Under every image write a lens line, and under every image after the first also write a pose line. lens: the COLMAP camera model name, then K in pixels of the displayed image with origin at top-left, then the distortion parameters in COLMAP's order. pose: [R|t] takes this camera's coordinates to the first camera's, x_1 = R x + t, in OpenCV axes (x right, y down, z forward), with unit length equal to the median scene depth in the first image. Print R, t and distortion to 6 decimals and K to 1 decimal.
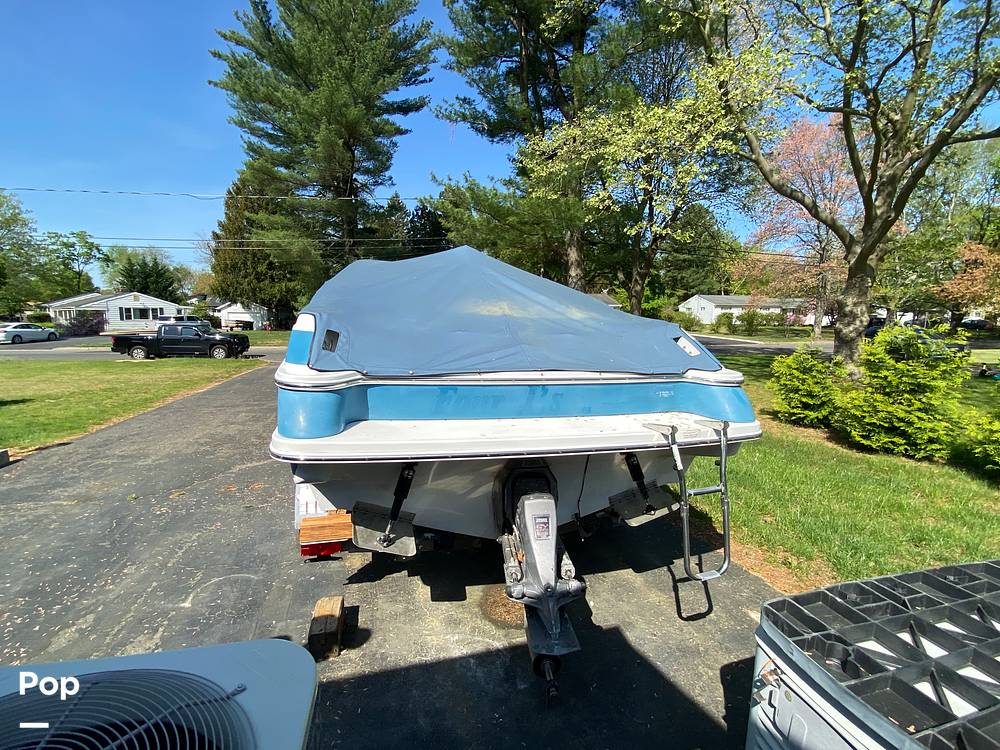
lens RADIAL K [[442.8, 0, 495.7], [0, 442.8, 375.1], [0, 0, 1]] dist [0.021732, -0.021860]
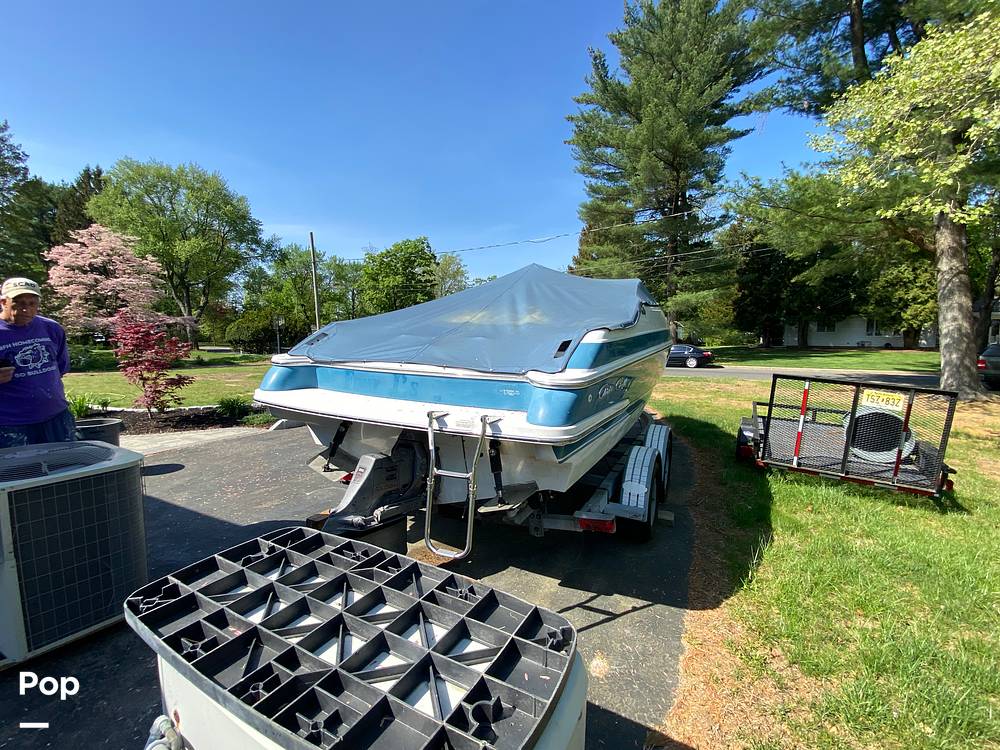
lens RADIAL K [[442.8, 0, 495.7], [0, 442.8, 375.1], [0, 0, 1]] dist [0.021732, -0.021860]
pose [[0.731890, 0.054188, -0.679264, 0.073402], [-0.082606, 0.996537, -0.009508, 0.000969], [0.676397, 0.063070, 0.733832, 0.015188]]
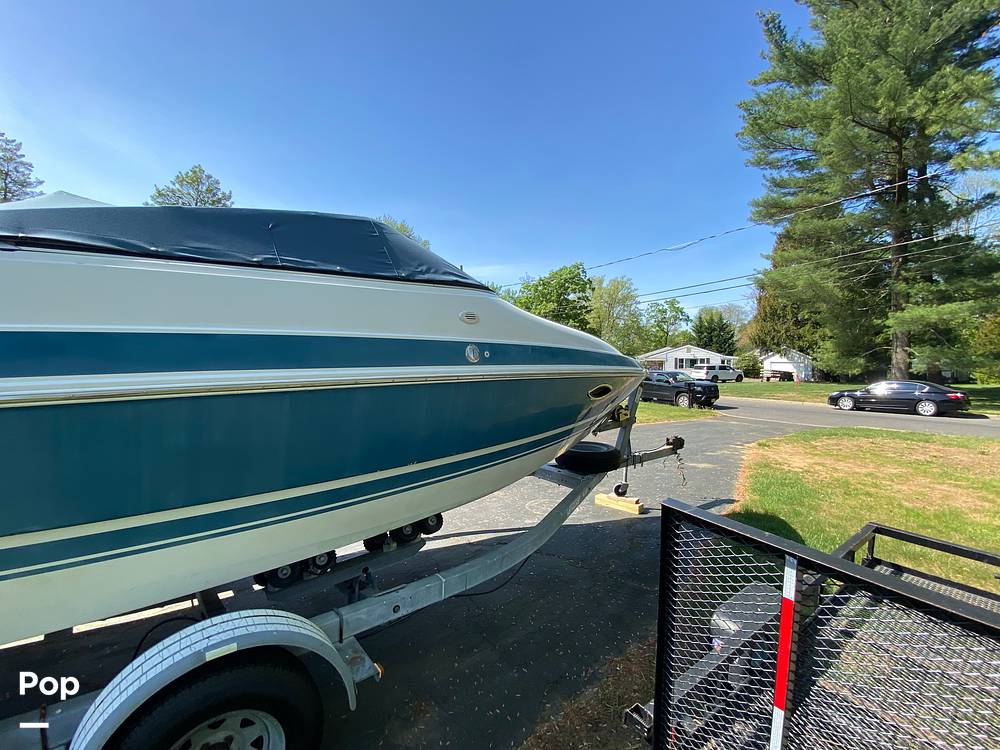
lens RADIAL K [[443.1, 0, 497.0], [0, 443.1, 373.5], [0, 0, 1]] dist [0.026926, -0.023109]
pose [[0.402938, 0.019007, -0.915030, 0.069884], [-0.126557, 0.991337, -0.035138, -0.015615], [0.906435, 0.129962, 0.401853, 0.150774]]
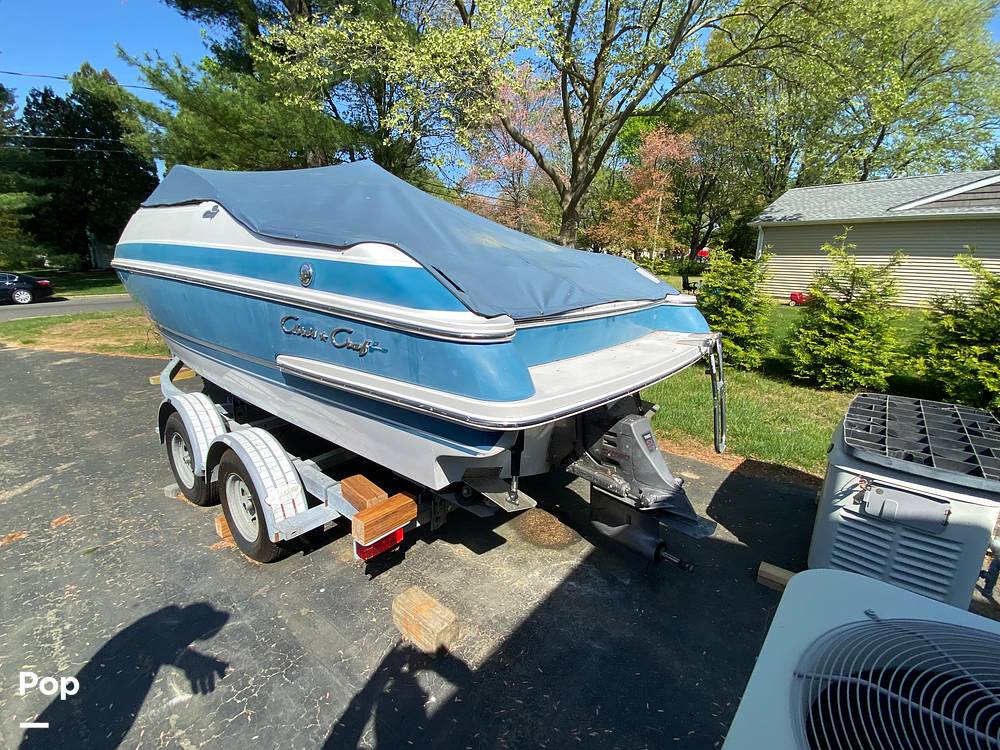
lens RADIAL K [[439.5, 0, 499.4], [0, 439.5, 376.3], [0, 0, 1]] dist [0.034768, -0.029228]
pose [[0.819180, -0.156488, 0.551774, -0.042492], [0.077885, 0.983498, 0.163298, -0.001694], [-0.568223, -0.090796, 0.817850, 0.017048]]
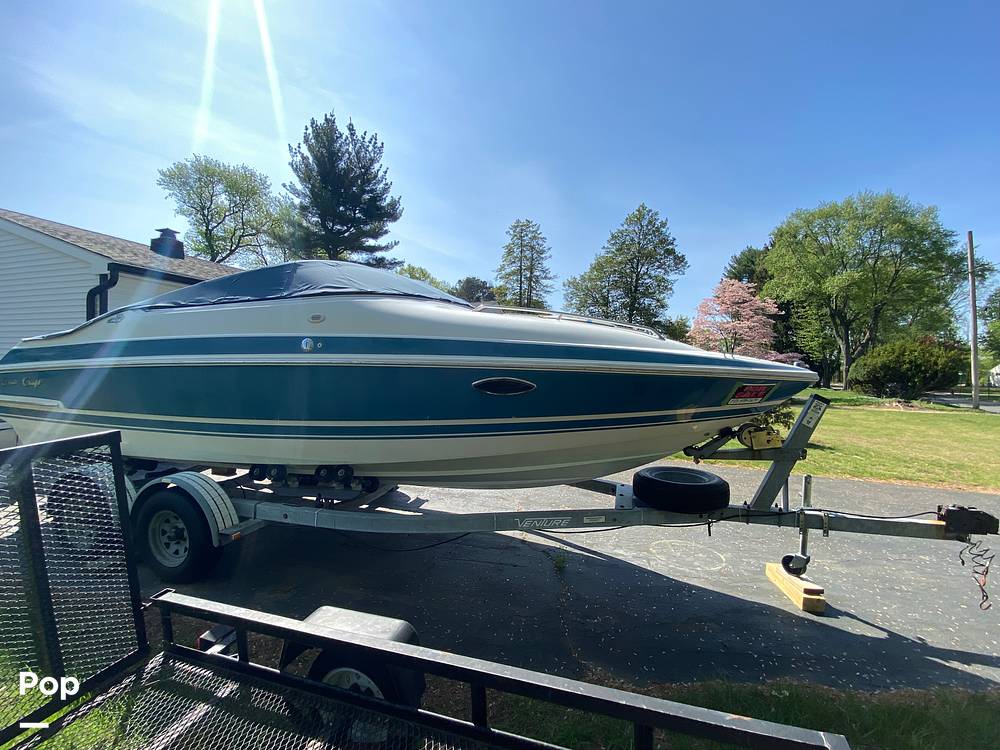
lens RADIAL K [[442.8, 0, 495.7], [0, 442.8, 375.1], [0, 0, 1]] dist [0.021732, -0.021860]
pose [[-0.538172, -0.004826, -0.842821, 0.062889], [-0.132746, 0.987988, 0.079106, -0.026009], [0.832316, 0.154454, -0.532348, 0.248773]]
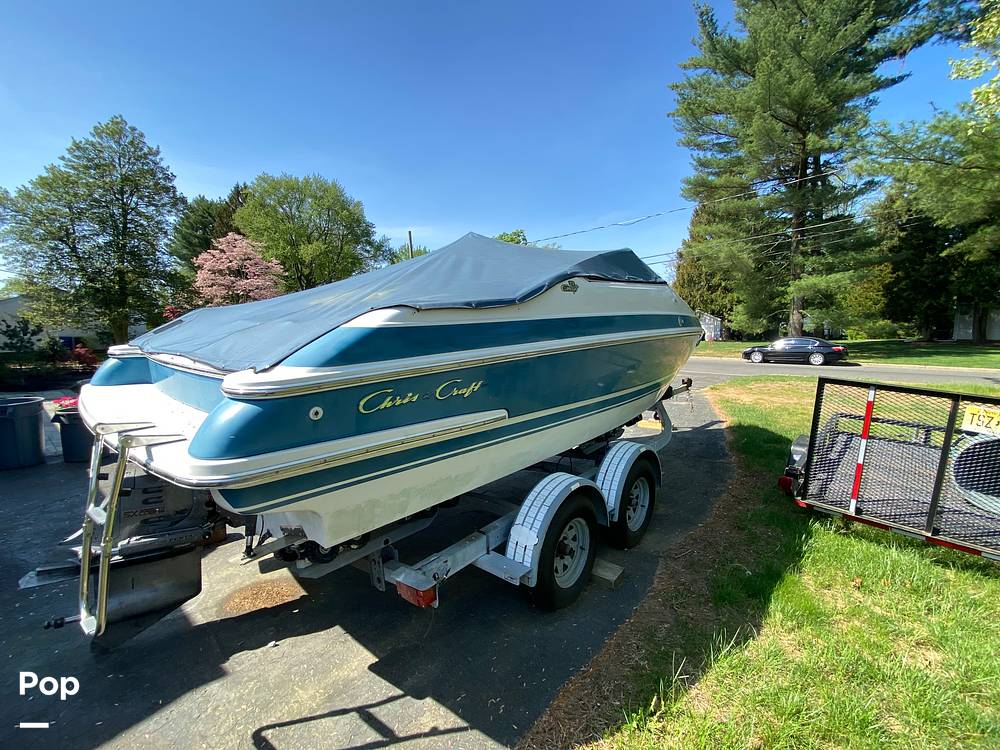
lens RADIAL K [[442.8, 0, 495.7], [0, 442.8, 375.1], [0, 0, 1]] dist [0.021732, -0.021860]
pose [[0.548348, 0.077188, -0.832680, 0.084245], [-0.099114, 0.994711, 0.026939, -0.004173], [0.830356, 0.067758, 0.553098, 0.066519]]
